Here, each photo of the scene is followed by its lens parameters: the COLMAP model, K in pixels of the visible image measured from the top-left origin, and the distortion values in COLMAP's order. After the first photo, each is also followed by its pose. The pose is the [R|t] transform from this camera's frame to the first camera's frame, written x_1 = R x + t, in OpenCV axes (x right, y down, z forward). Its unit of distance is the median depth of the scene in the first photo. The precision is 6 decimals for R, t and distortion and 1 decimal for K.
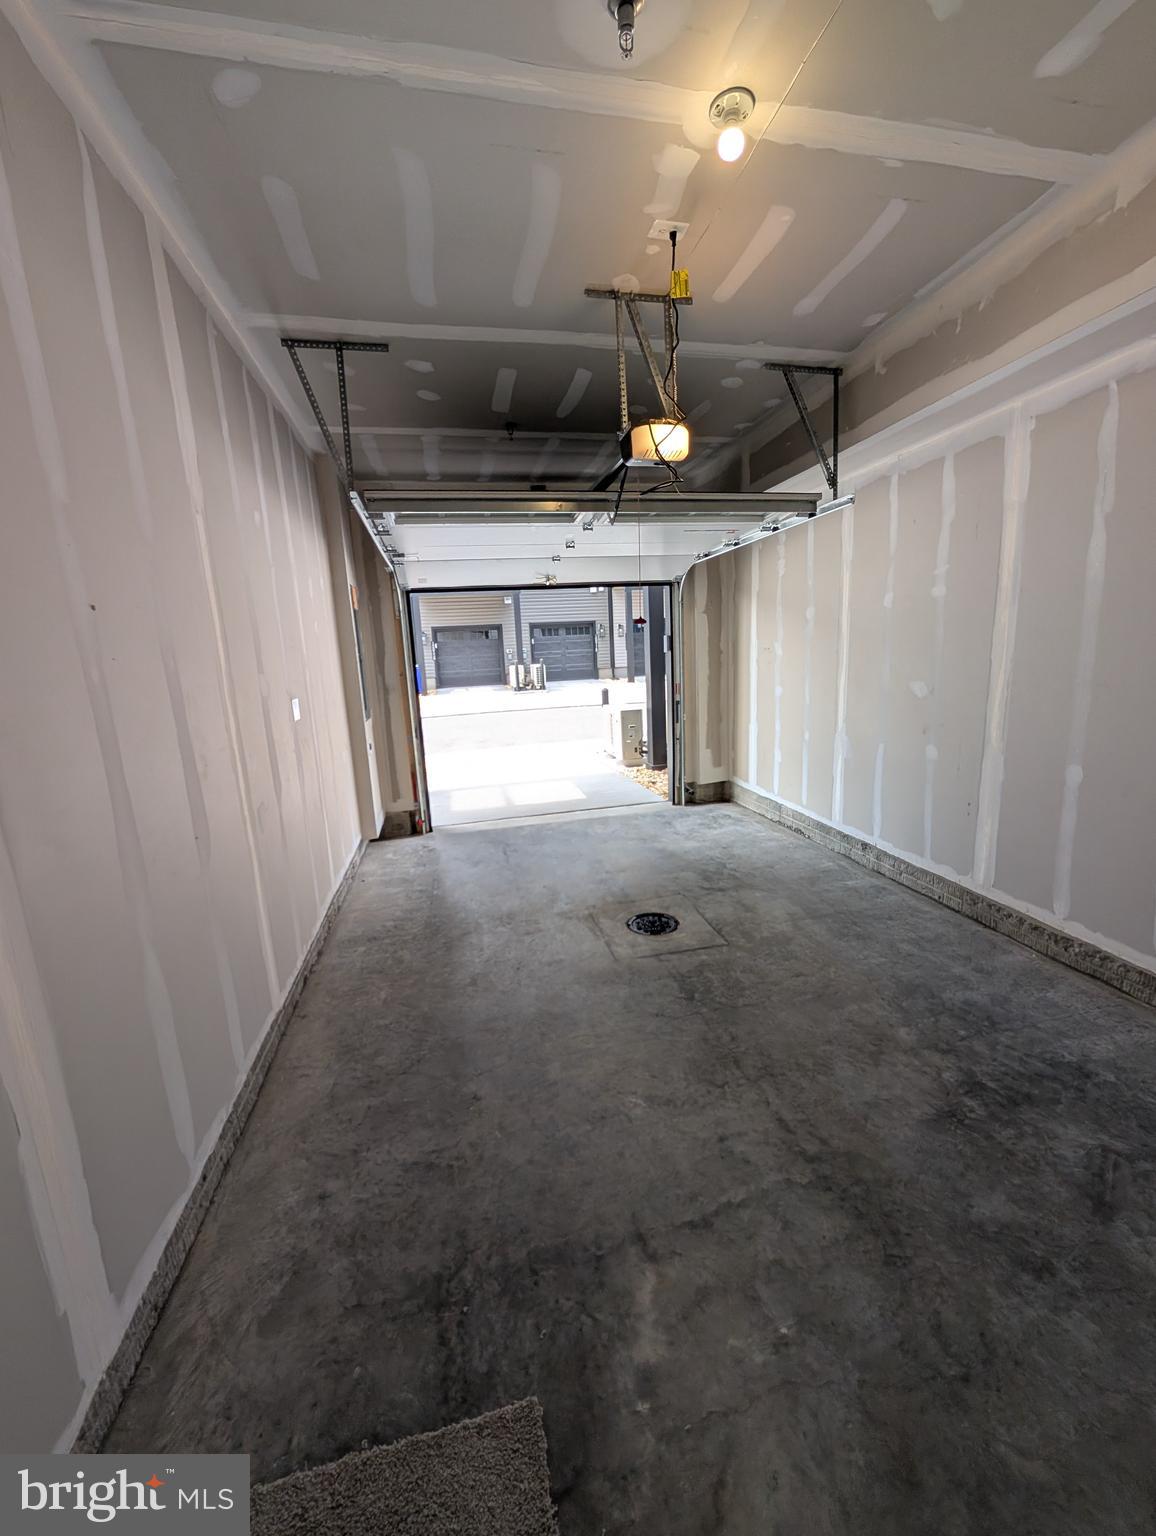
lens RADIAL K [[583.5, 0, 581.1], [0, 583.5, 761.6], [0, 0, 1]] dist [-0.007057, 0.000771]
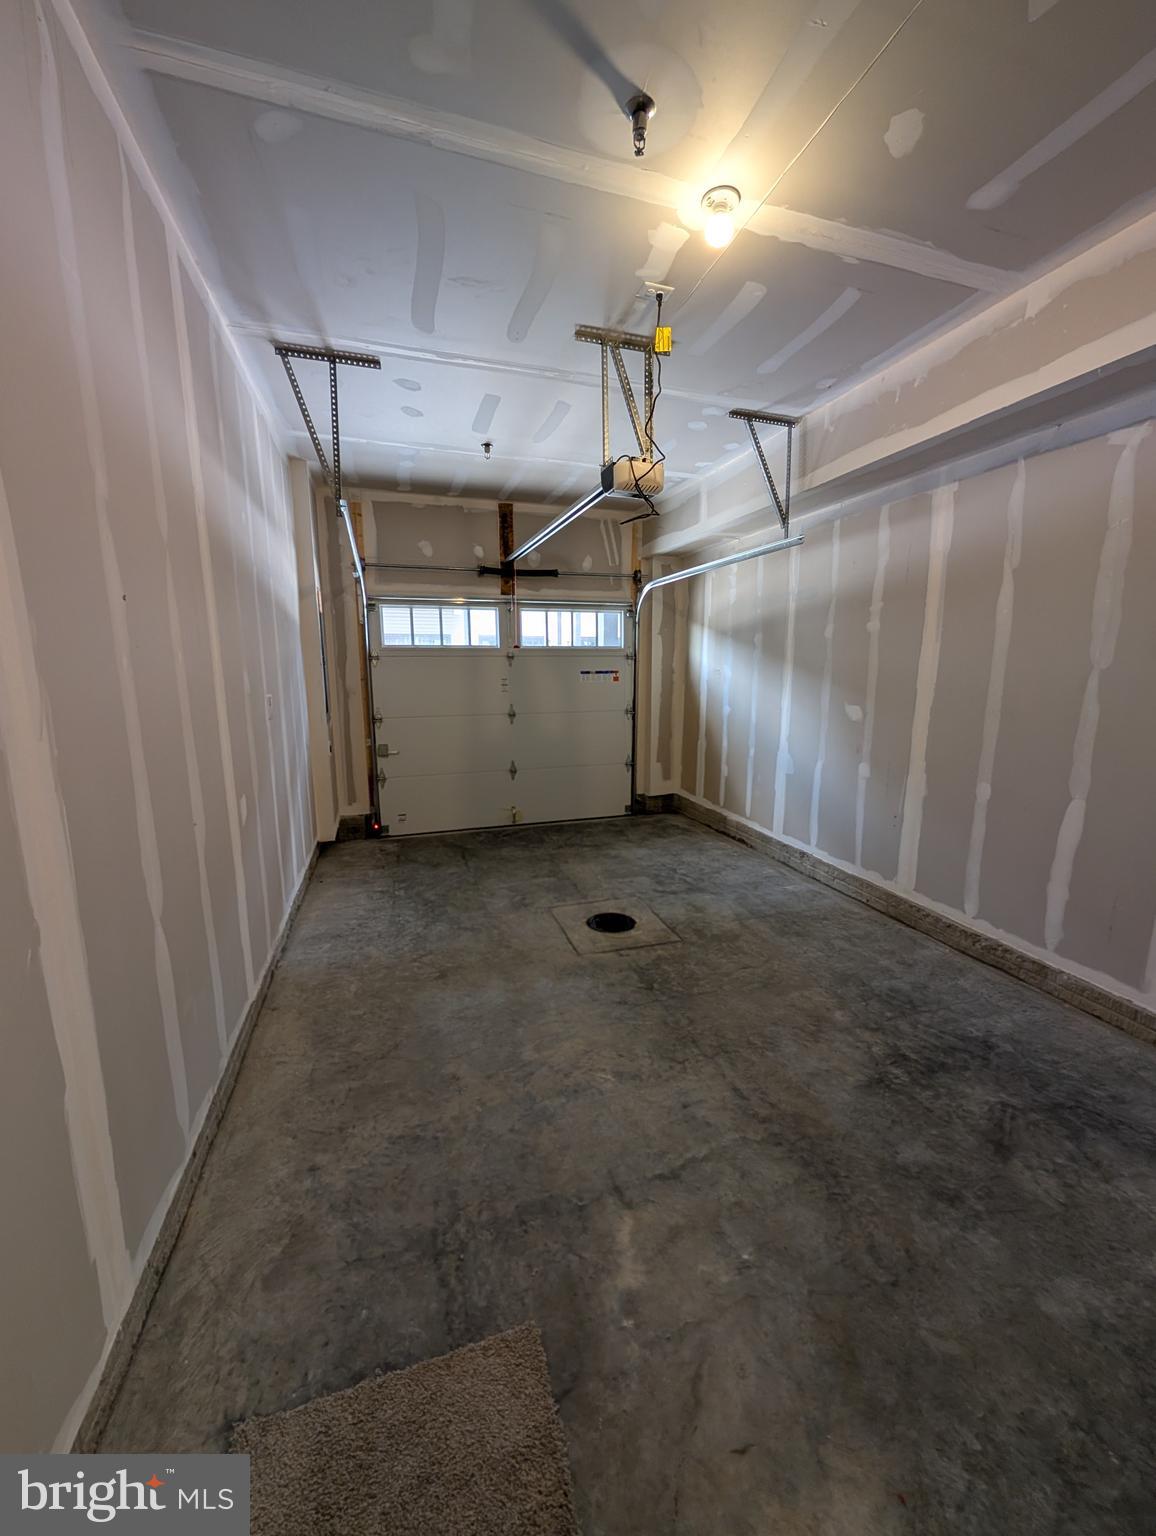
lens RADIAL K [[583.5, 0, 574.3], [0, 583.5, 766.8], [0, 0, 1]] dist [-0.007057, 0.000771]
pose [[0.994985, 0.031737, 0.094858, -0.099778], [-0.030196, 0.999388, -0.017636, 0.027634], [-0.095360, 0.014684, 0.995335, -0.102451]]
